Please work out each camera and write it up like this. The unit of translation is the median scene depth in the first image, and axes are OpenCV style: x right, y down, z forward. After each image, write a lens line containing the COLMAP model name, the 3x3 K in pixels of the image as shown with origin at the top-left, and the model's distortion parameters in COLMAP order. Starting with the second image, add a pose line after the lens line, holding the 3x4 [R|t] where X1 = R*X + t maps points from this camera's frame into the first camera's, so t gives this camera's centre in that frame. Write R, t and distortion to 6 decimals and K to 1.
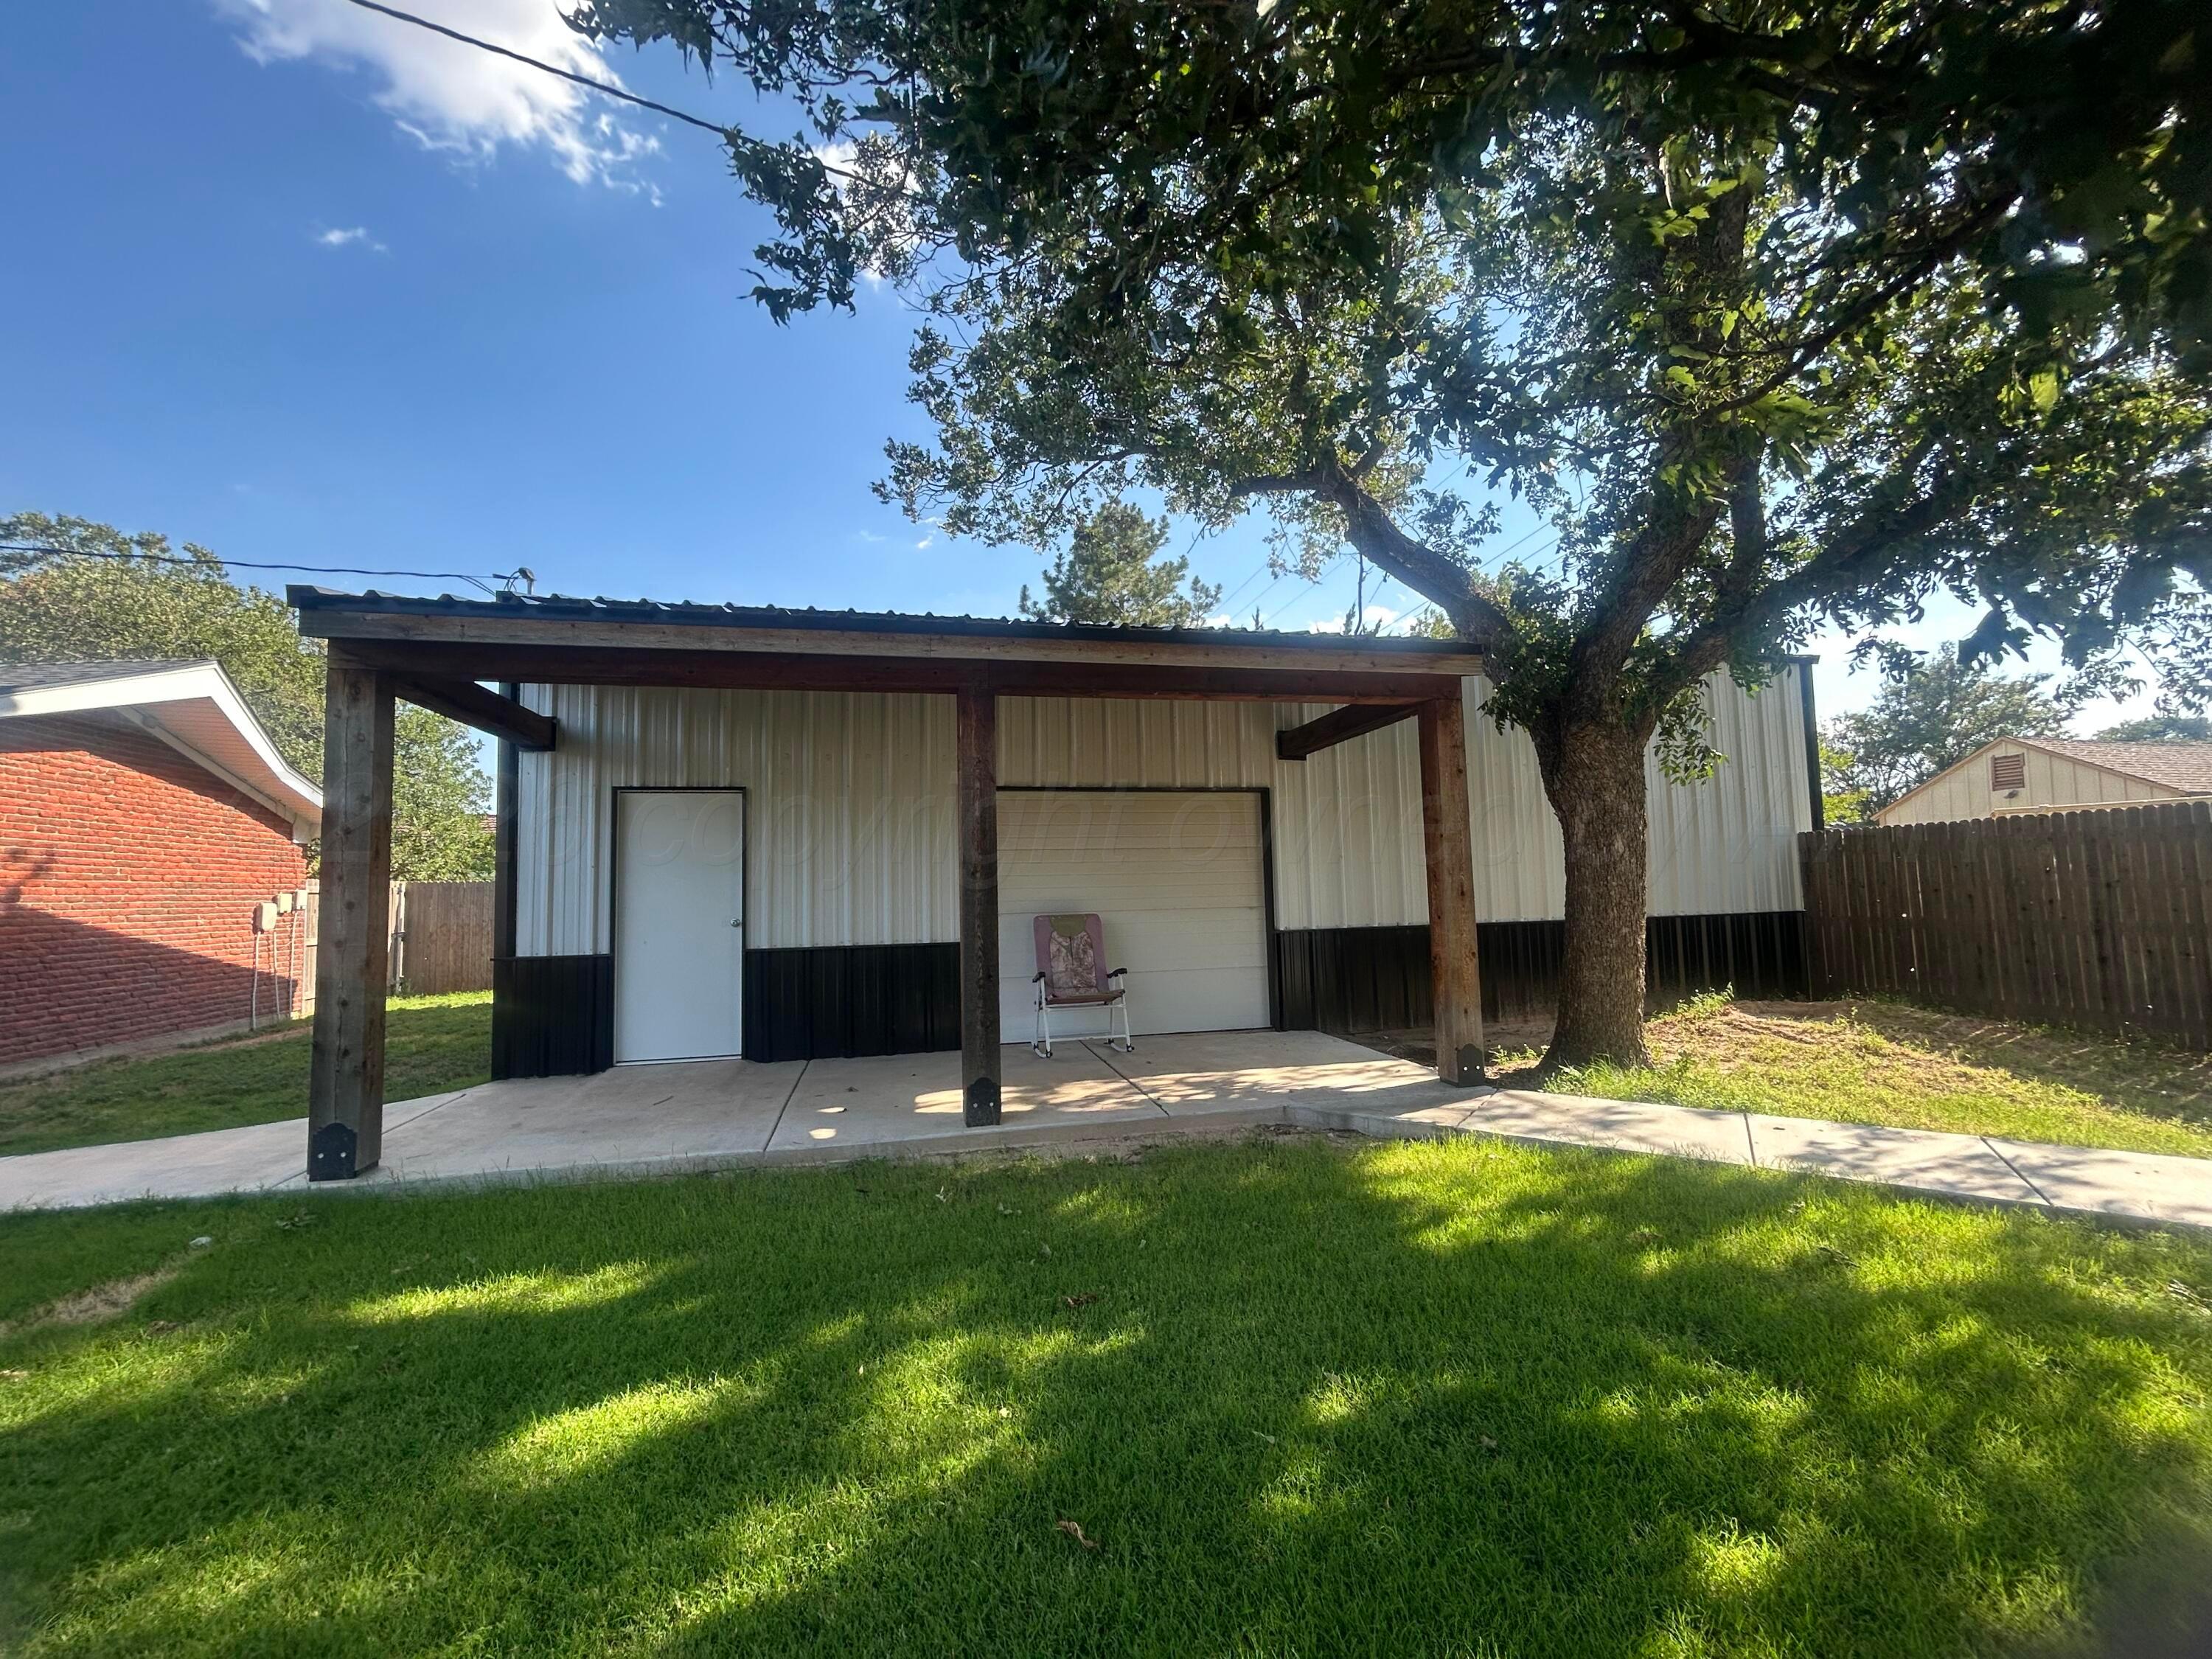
lens RADIAL K [[888.2, 0, 1120.1], [0, 888.2, 830.0], [0, 0, 1]] dist [-0.008176, 0.002680]
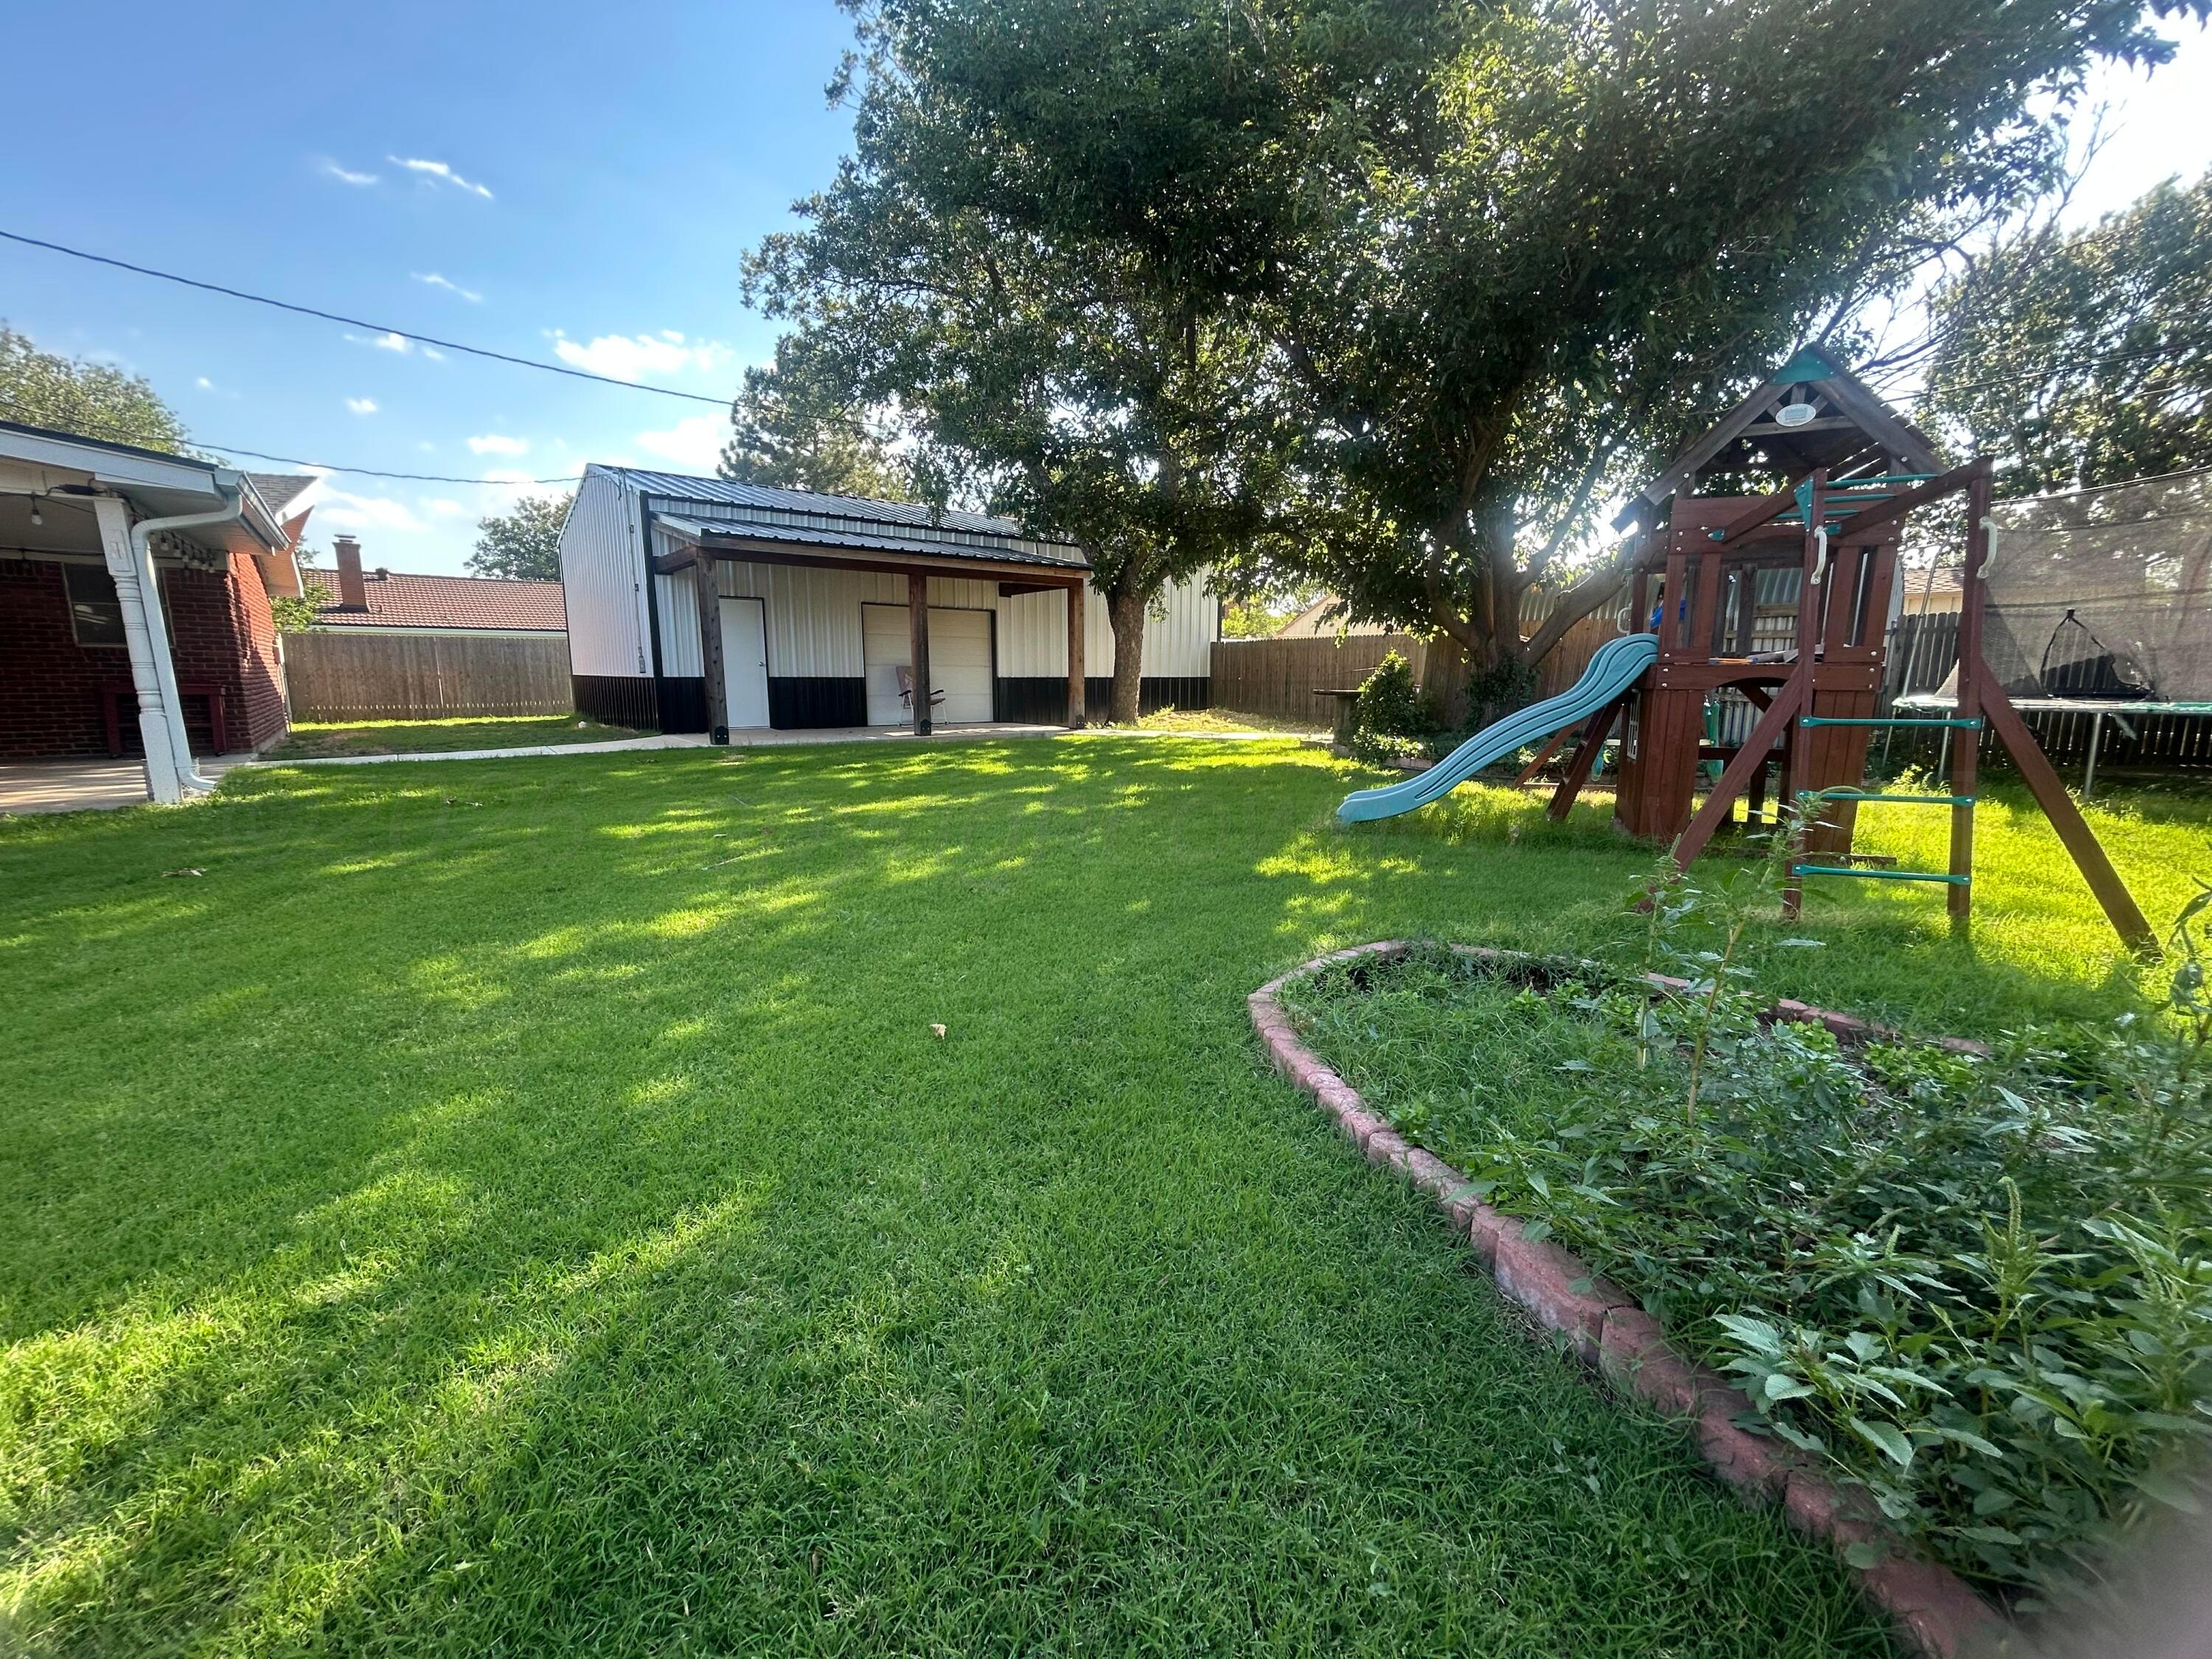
lens RADIAL K [[888.2, 0, 1111.1], [0, 888.2, 824.1], [0, 0, 1]] dist [-0.008176, 0.002680]
pose [[0.902596, -0.032993, 0.429223, -0.611892], [-0.085177, 0.963659, 0.253190, -0.137249], [-0.421979, -0.265088, 0.866985, -1.314167]]
